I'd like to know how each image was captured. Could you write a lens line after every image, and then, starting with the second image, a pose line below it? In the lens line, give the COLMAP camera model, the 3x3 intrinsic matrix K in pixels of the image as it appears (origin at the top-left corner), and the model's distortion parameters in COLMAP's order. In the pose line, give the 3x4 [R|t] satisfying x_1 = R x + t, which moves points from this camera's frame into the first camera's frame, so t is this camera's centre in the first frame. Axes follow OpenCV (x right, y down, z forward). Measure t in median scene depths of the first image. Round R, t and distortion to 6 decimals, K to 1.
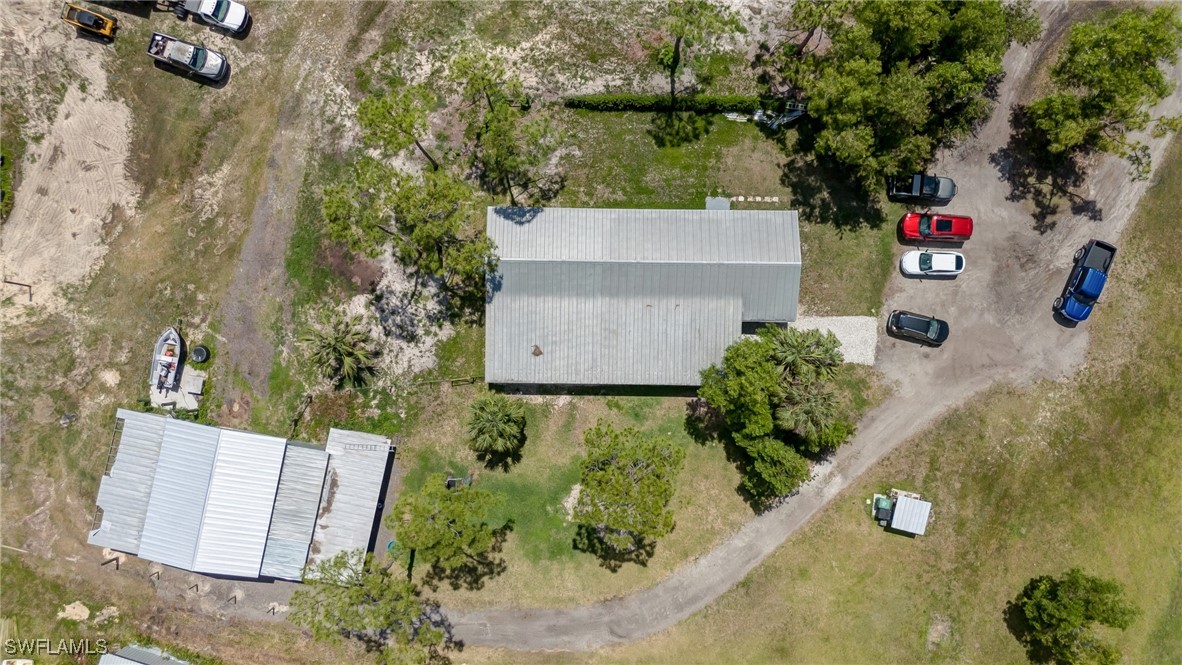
lens RADIAL K [[869.6, 0, 591.0], [0, 869.6, 332.5], [0, 0, 1]] dist [0.099180, -0.119561]
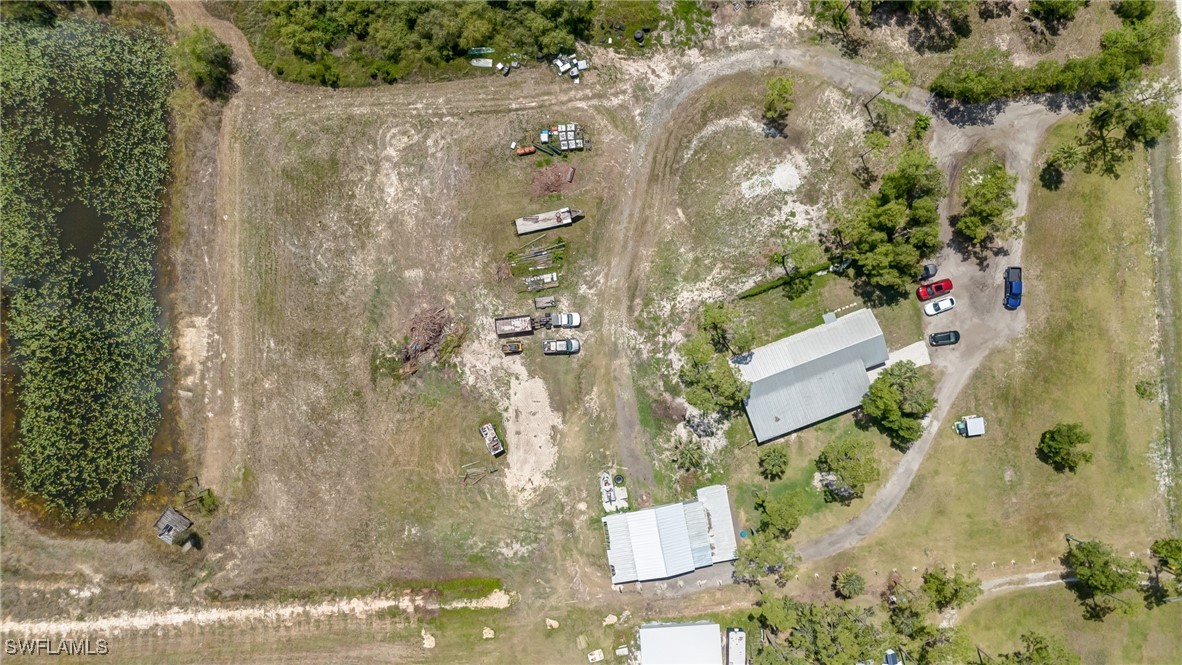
lens RADIAL K [[869.6, 0, 591.0], [0, 869.6, 332.5], [0, 0, 1]] dist [0.099180, -0.119561]
pose [[0.930917, -0.365015, 0.012532, -0.402582], [0.364890, 0.930983, 0.011206, -0.335351], [-0.015758, -0.005859, 0.999859, -1.003019]]
